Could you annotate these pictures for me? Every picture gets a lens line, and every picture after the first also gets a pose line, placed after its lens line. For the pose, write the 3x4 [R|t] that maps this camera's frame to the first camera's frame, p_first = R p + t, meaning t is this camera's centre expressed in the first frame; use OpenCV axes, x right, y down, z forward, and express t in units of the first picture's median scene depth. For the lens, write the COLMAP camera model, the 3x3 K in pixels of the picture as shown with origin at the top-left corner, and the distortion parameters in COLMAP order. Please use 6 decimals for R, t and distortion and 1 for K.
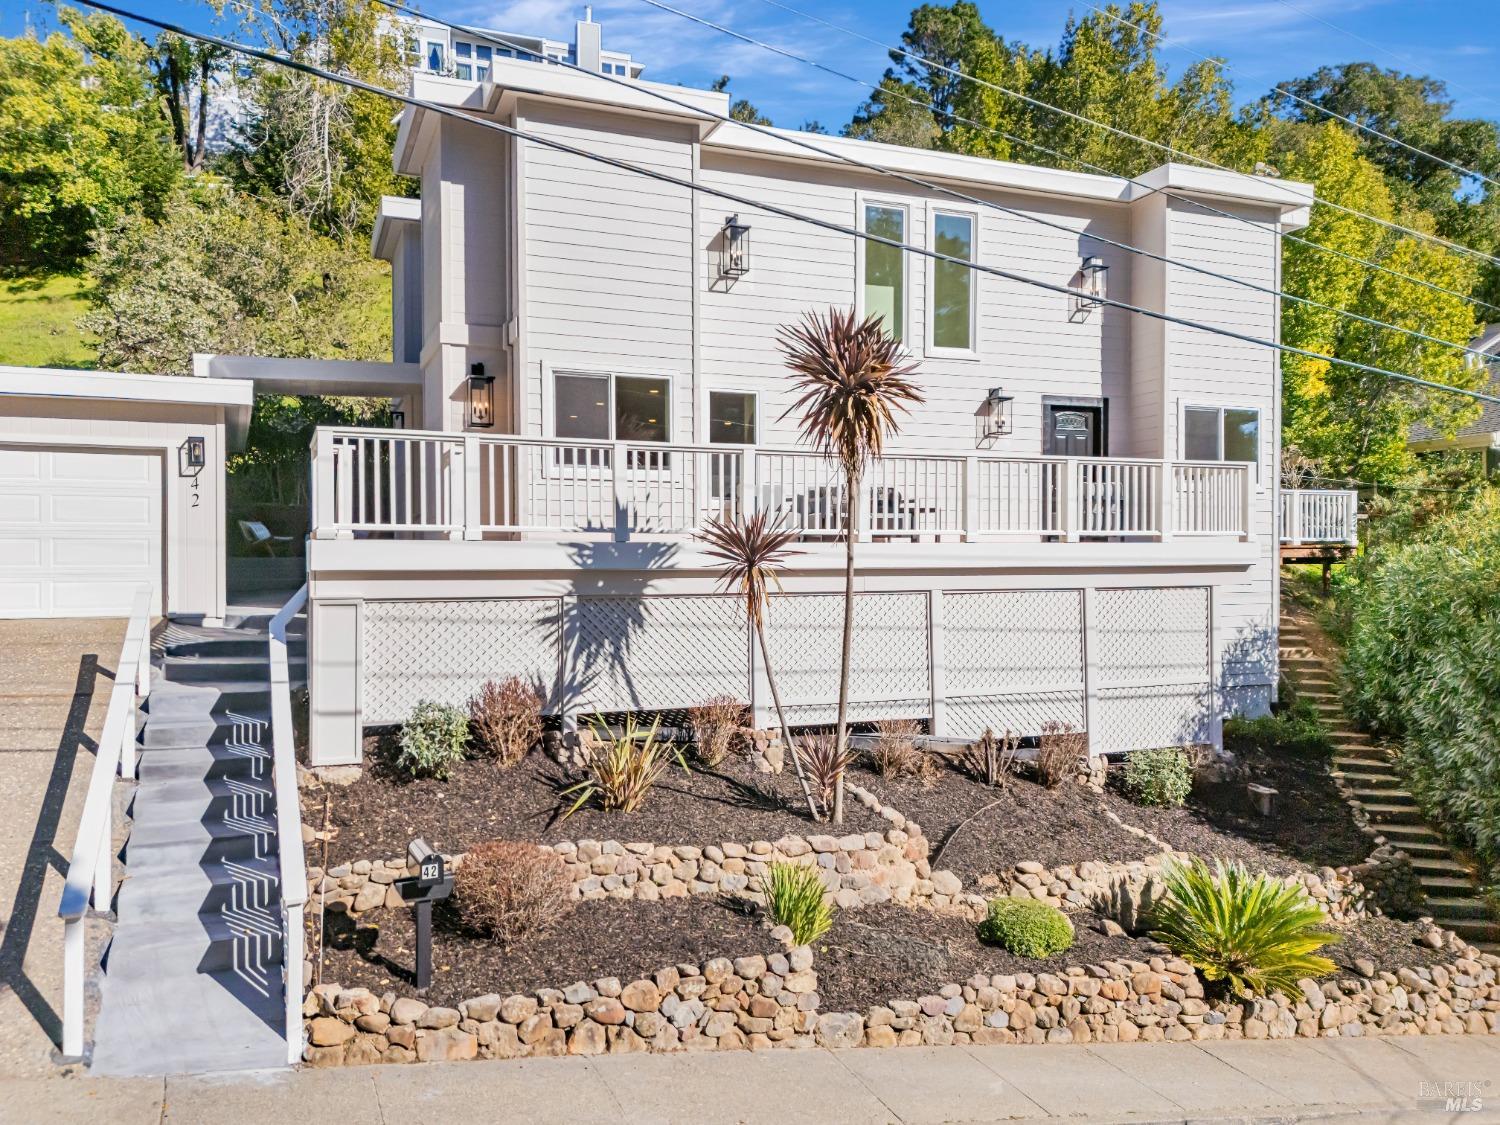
lens RADIAL K [[1117.8, 0, 750.0], [0, 1117.8, 562.5], [0, 0, 1]] dist [0.071617, -0.062695]
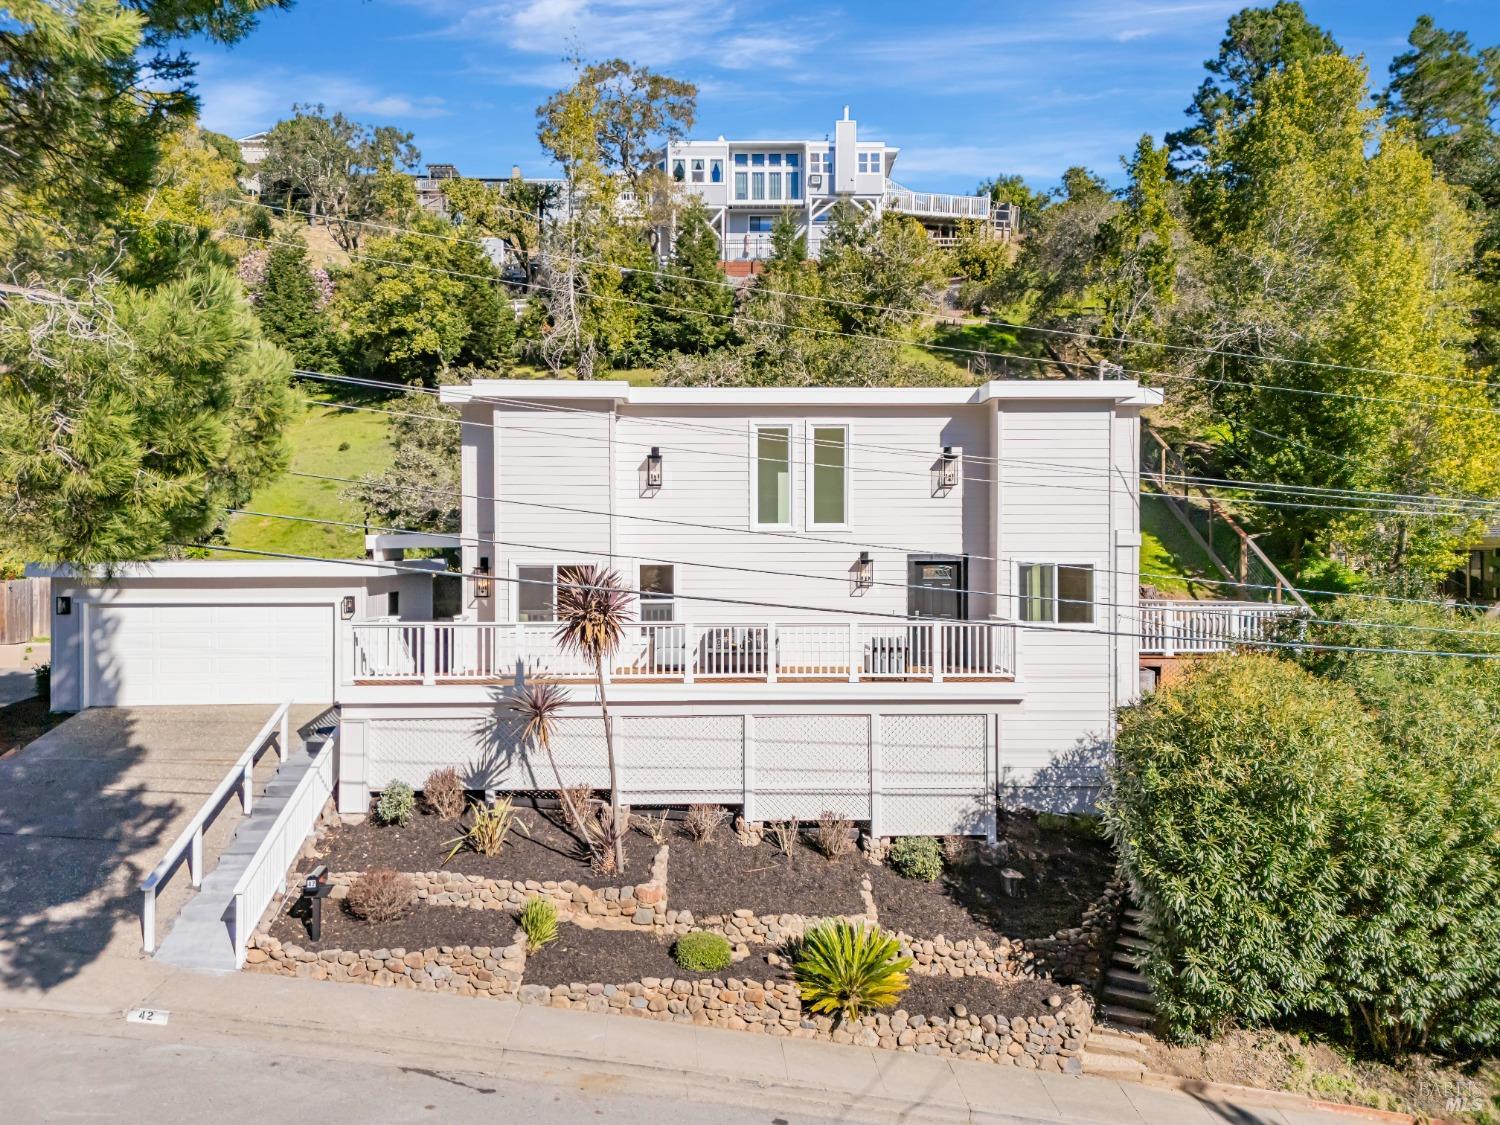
lens RADIAL K [[1115.2, 0, 746.0], [0, 1115.2, 542.5], [0, 0, 1]] dist [0.074715, -0.073085]
pose [[0.938553, -0.001827, -0.345130, 0.691079], [-0.002749, 0.999915, -0.012770, -0.188292], [0.345124, 0.012934, 0.938468, -0.381959]]
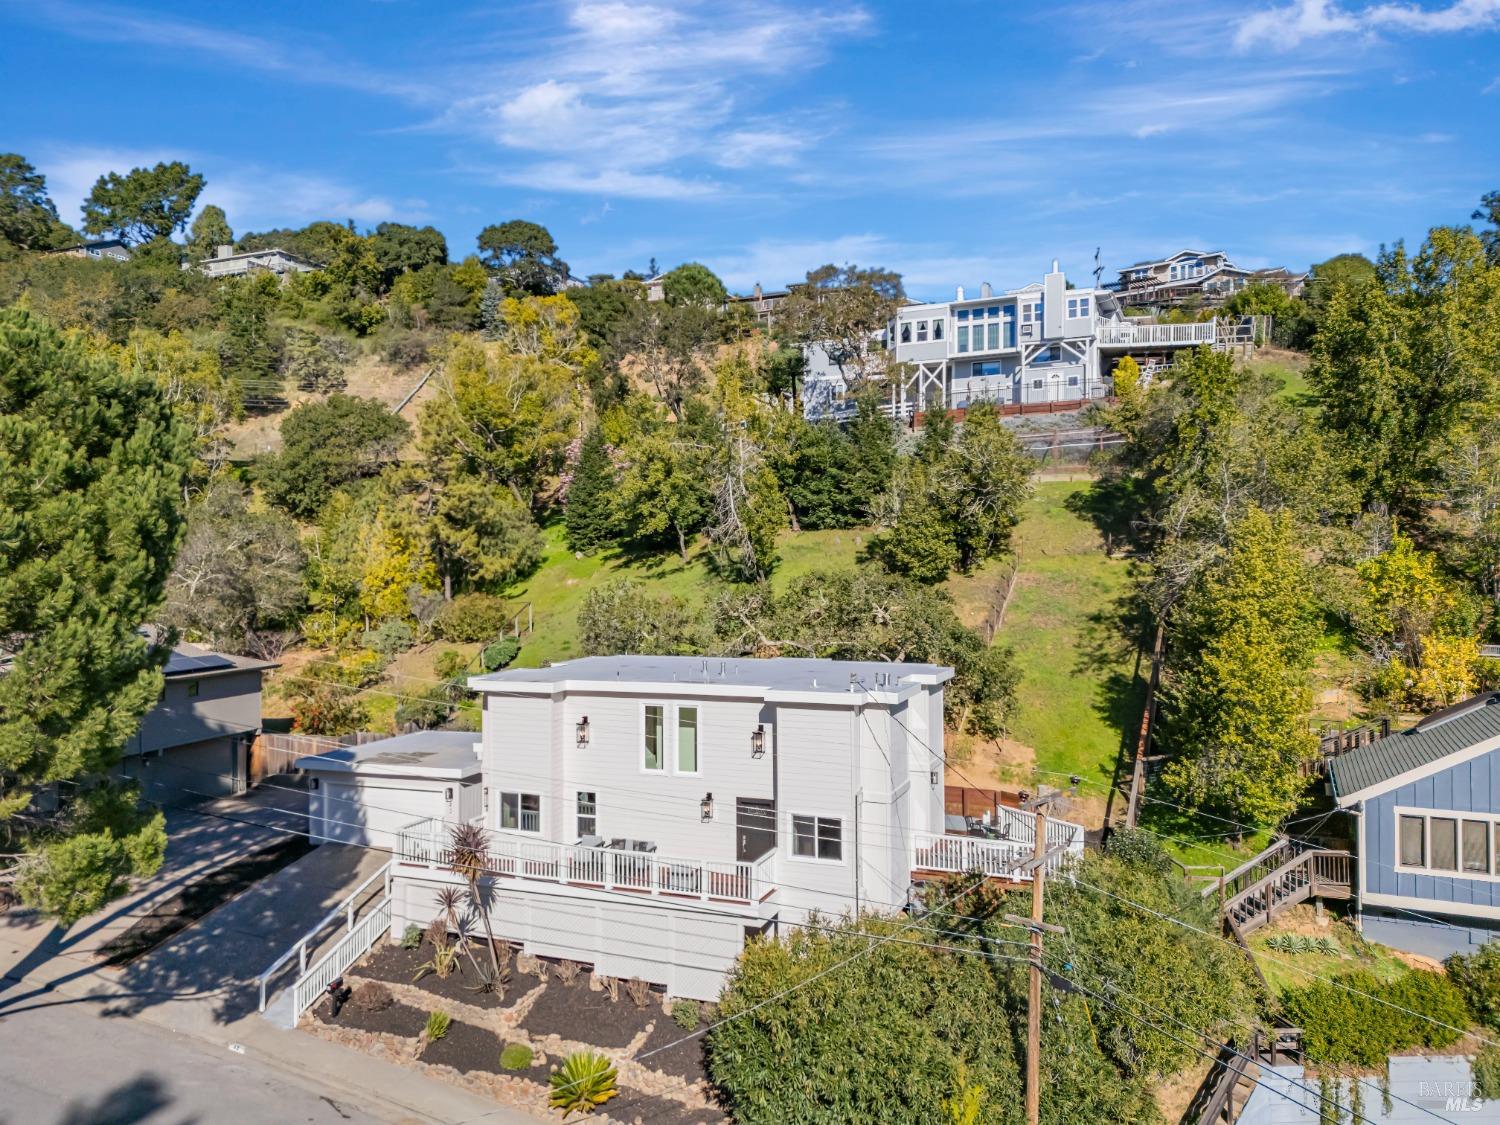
lens RADIAL K [[1115.2, 0, 746.0], [0, 1115.2, 542.5], [0, 0, 1]] dist [0.074715, -0.073085]
pose [[0.710691, -0.015191, -0.703341, 2.106150], [0.002071, 0.999808, -0.019502, -0.708394], [0.703502, 0.012403, 0.710585, -0.462100]]
